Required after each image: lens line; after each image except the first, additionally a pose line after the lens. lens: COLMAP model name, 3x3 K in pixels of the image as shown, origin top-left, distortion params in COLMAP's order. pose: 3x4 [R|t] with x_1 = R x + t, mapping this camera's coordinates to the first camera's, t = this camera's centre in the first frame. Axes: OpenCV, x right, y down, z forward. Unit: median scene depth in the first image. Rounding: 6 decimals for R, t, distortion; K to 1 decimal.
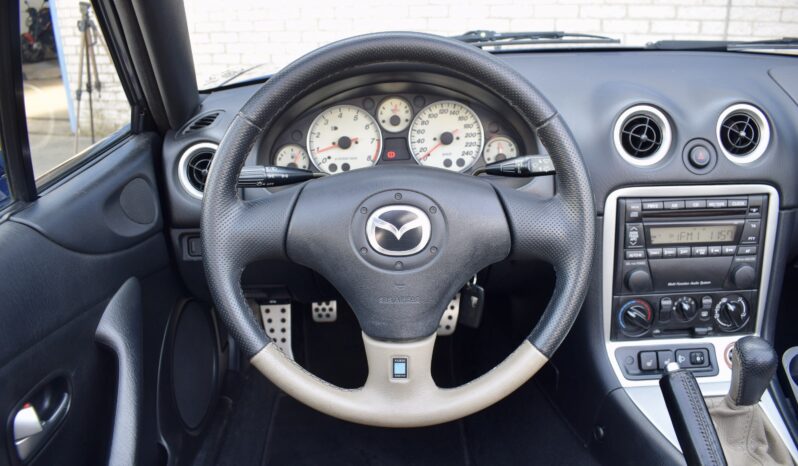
lens RADIAL K [[614.4, 0, 397.6], [0, 614.4, 243.2], [0, 0, 1]] dist [-0.096738, 0.006402]
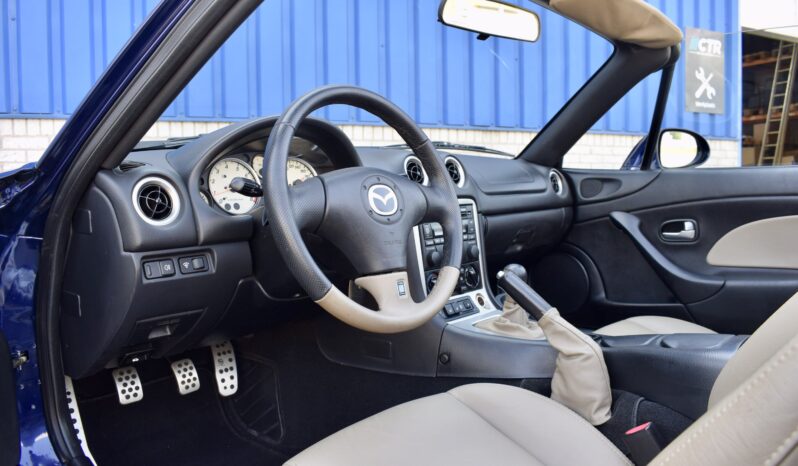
lens RADIAL K [[625.2, 0, 411.2], [0, 625.2, 233.7], [0, 0, 1]] dist [-0.096215, 0.001277]
pose [[0.658811, -0.048250, 0.750759, -0.864484], [0.276974, 0.943402, -0.182422, 0.277860], [-0.699466, 0.328123, 0.634888, -0.033319]]
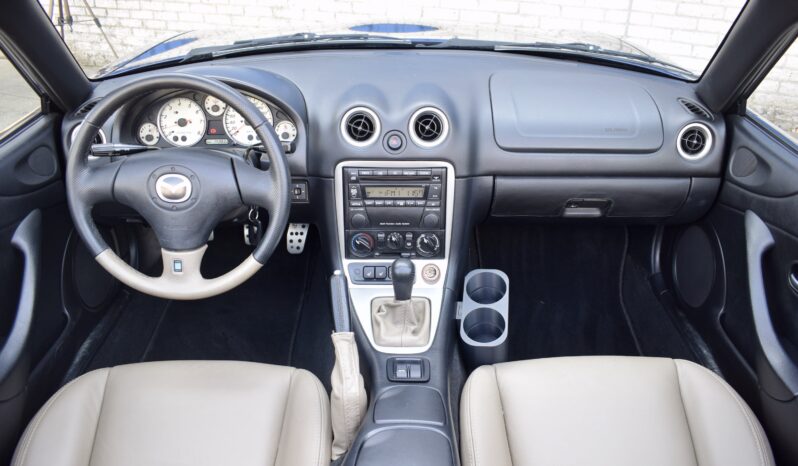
lens RADIAL K [[614.4, 0, 397.6], [0, 614.4, 243.2], [0, 0, 1]] dist [-0.096738, 0.006402]
pose [[0.999310, 0.035080, 0.012201, 0.467382], [-0.036295, 0.992066, 0.120365, -0.071893], [-0.007882, -0.120725, 0.992655, -0.558202]]
